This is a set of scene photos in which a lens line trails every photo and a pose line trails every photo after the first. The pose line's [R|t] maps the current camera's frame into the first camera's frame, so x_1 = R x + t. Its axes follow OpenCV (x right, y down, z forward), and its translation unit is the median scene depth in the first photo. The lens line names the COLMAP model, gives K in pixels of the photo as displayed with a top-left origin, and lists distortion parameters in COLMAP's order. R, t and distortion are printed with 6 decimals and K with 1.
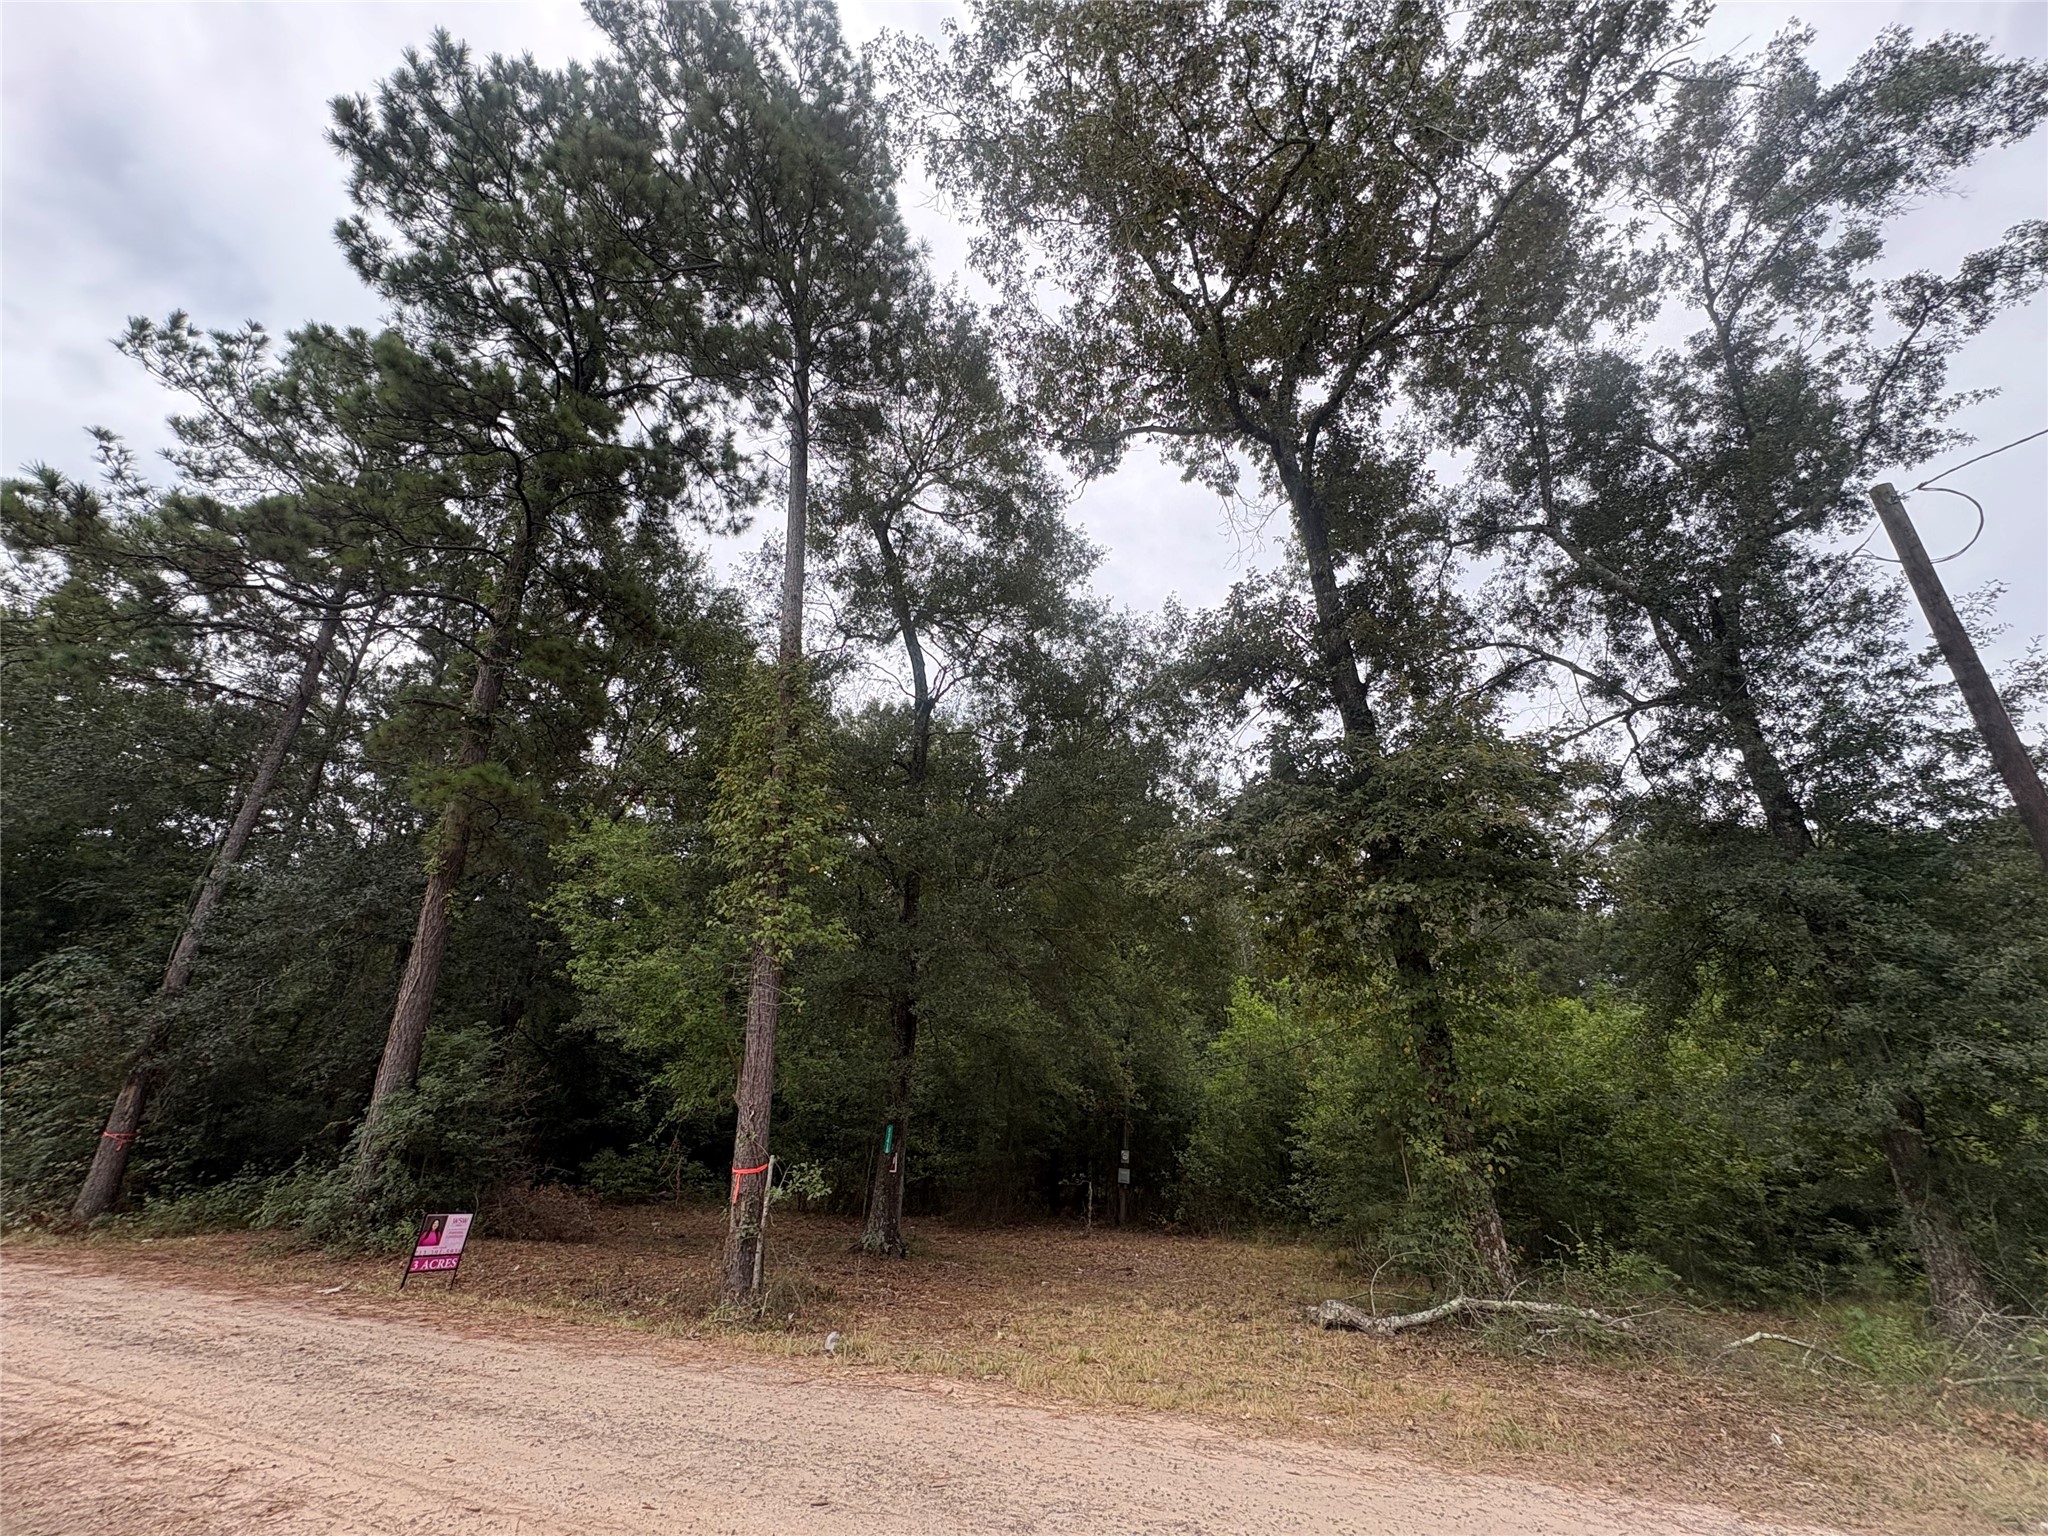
lens RADIAL K [[808.5, 0, 1024.6], [0, 808.5, 763.9], [0, 0, 1]] dist [-0.000804, 0.000192]
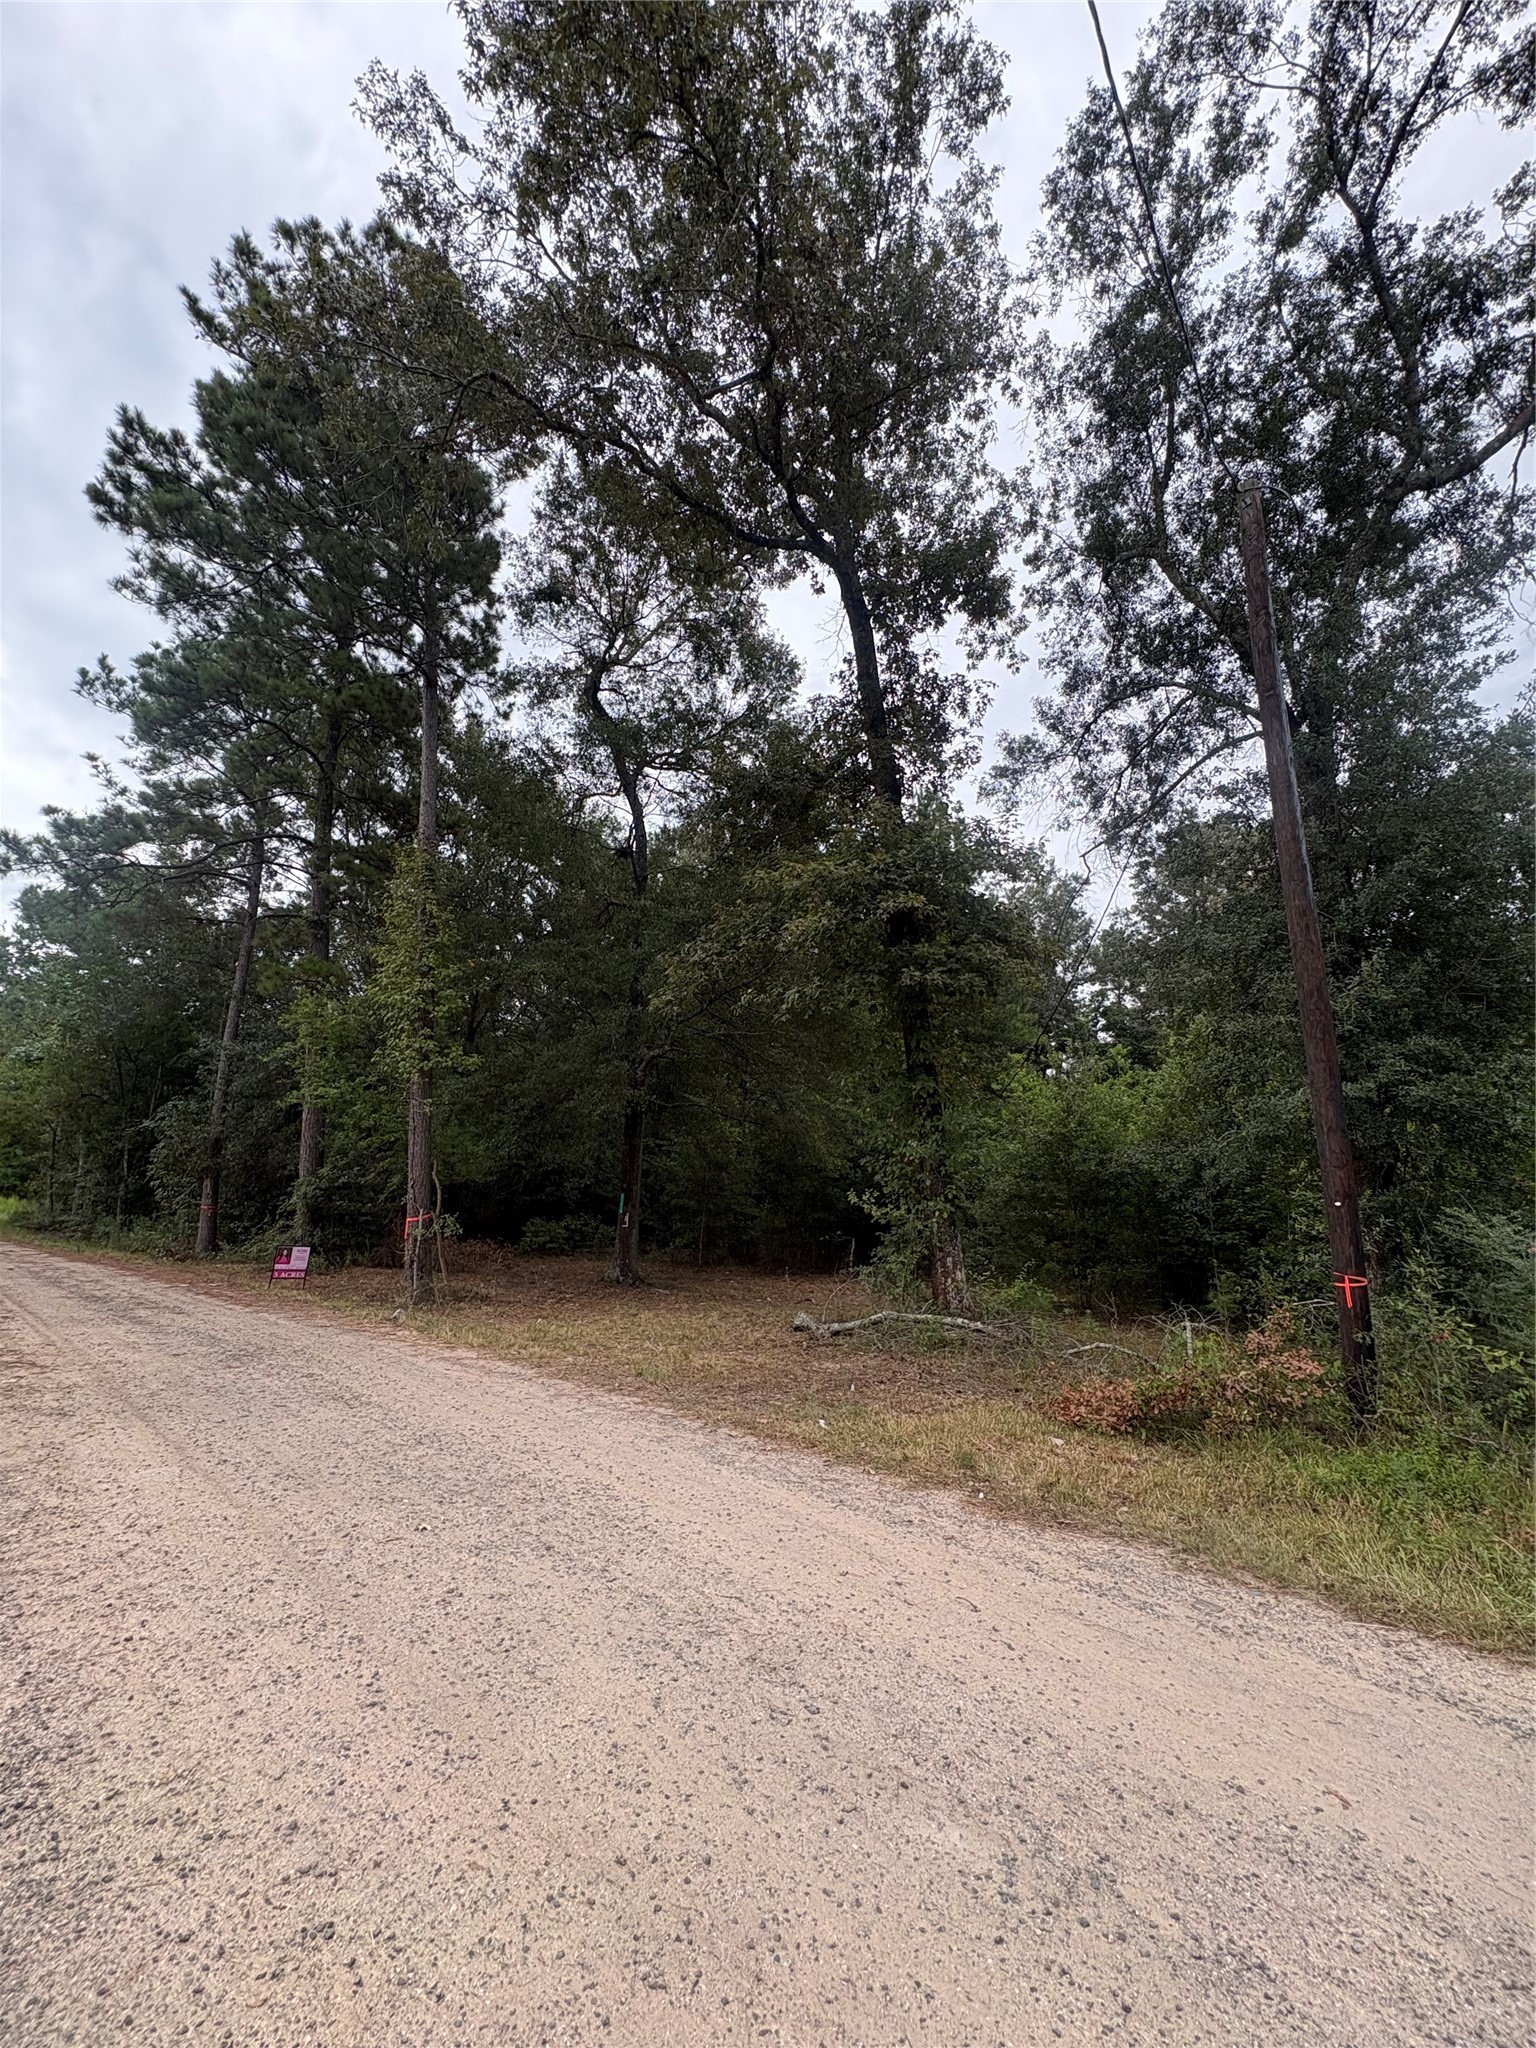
lens RADIAL K [[808.5, 0, 766.2], [0, 808.5, 1014.3], [0, 0, 1]] dist [-0.000804, 0.000192]
pose [[0.935393, -0.093288, -0.341083, 0.516697], [0.156027, 0.974483, 0.161365, -0.003012], [0.317326, -0.204158, 0.926080, -0.063427]]
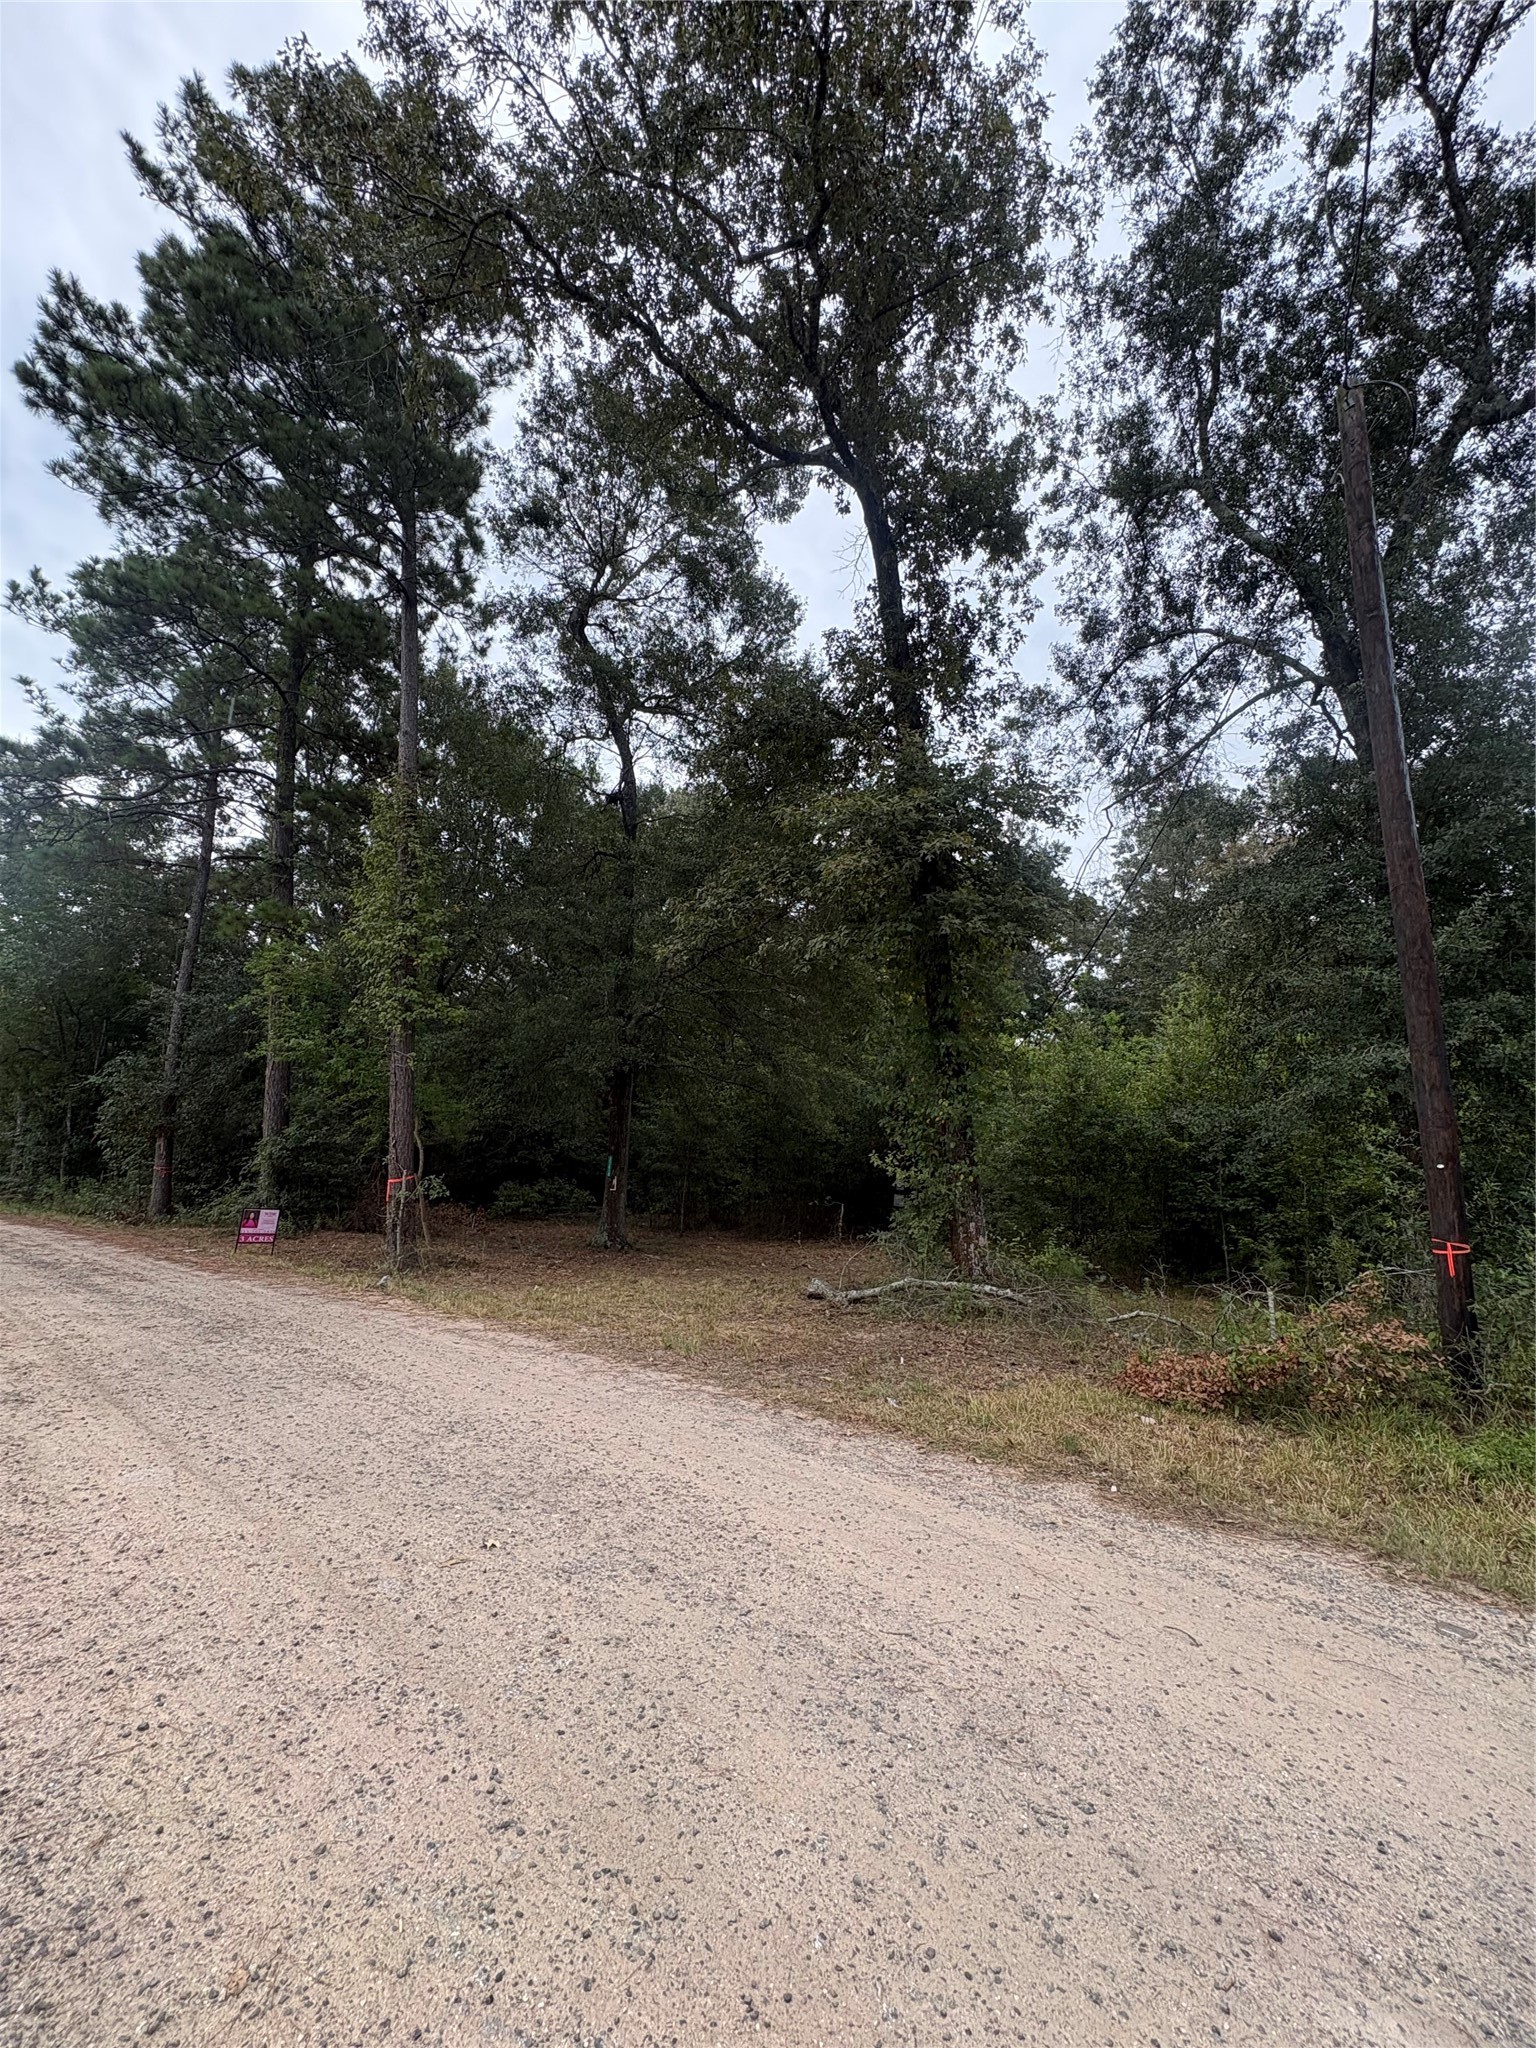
lens RADIAL K [[808.5, 0, 766.2], [0, 808.5, 1014.3], [0, 0, 1]] dist [-0.000804, 0.000192]
pose [[0.951596, -0.065437, -0.300306, 0.449021], [0.131761, 0.969588, 0.206246, 0.013429], [0.277677, -0.235832, 0.931278, -0.035582]]
